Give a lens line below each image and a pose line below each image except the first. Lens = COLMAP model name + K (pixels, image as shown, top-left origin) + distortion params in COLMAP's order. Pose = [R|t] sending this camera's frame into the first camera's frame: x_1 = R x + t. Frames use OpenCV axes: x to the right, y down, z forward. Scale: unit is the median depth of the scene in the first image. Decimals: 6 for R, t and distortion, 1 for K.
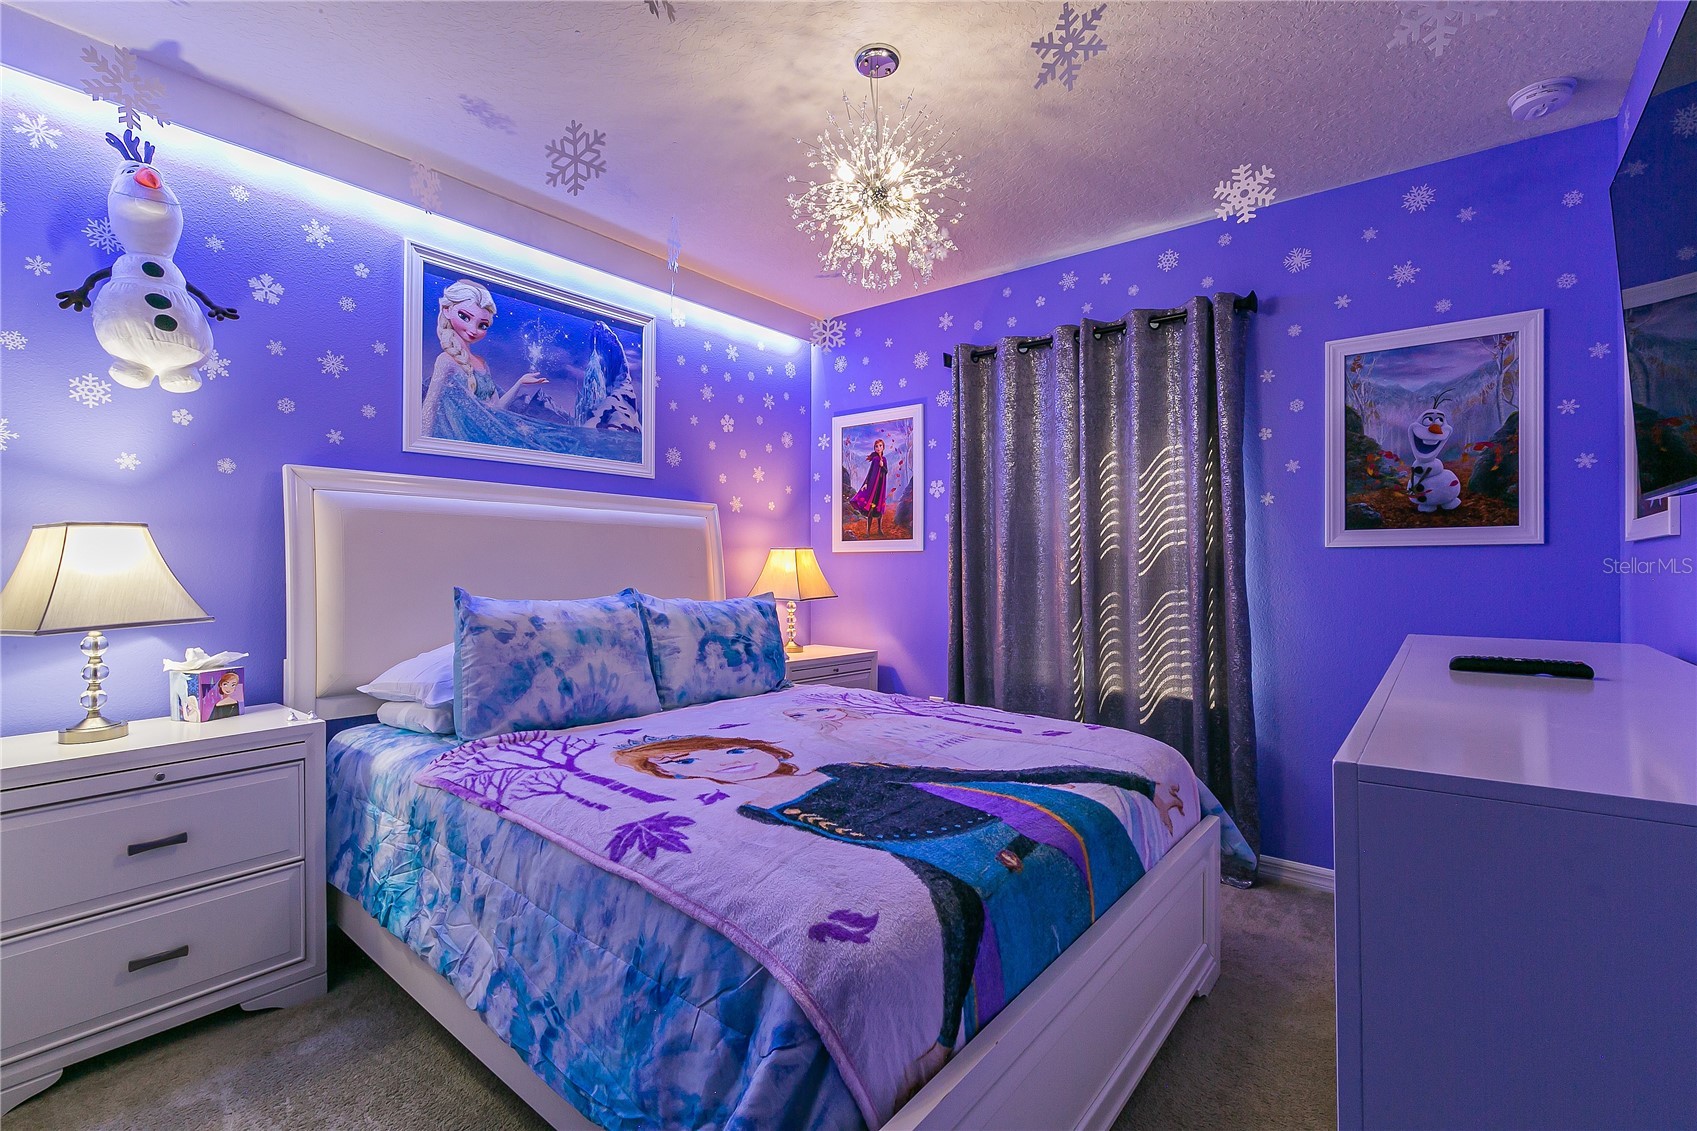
lens RADIAL K [[771.3, 0, 852.3], [0, 771.3, 561.4], [0, 0, 1]] dist [0.000695, -0.000964]
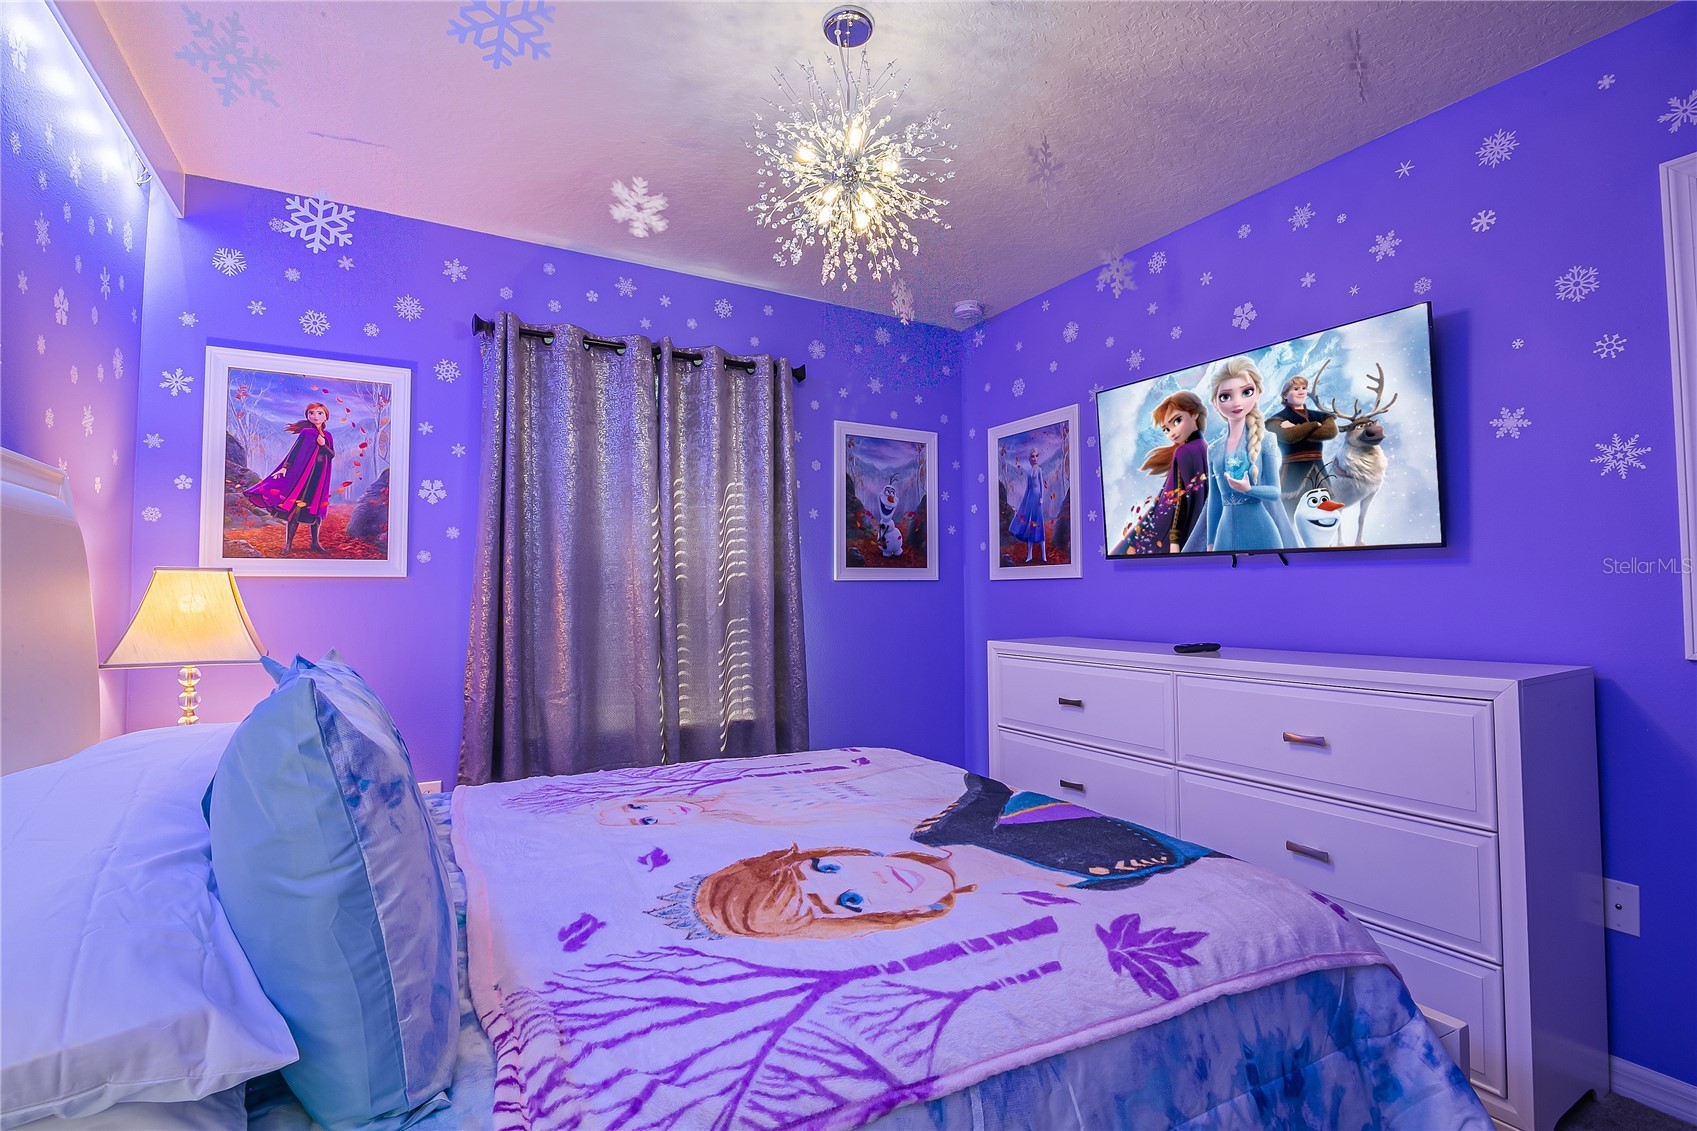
lens RADIAL K [[771.3, 0, 853.1], [0, 771.3, 567.8], [0, 0, 1]] dist [0.000695, -0.000964]
pose [[0.367226, 0.022439, 0.929861, -0.601773], [-0.000442, 0.999713, -0.023950, -0.008704], [-0.930132, 0.008384, 0.367130, 0.534310]]
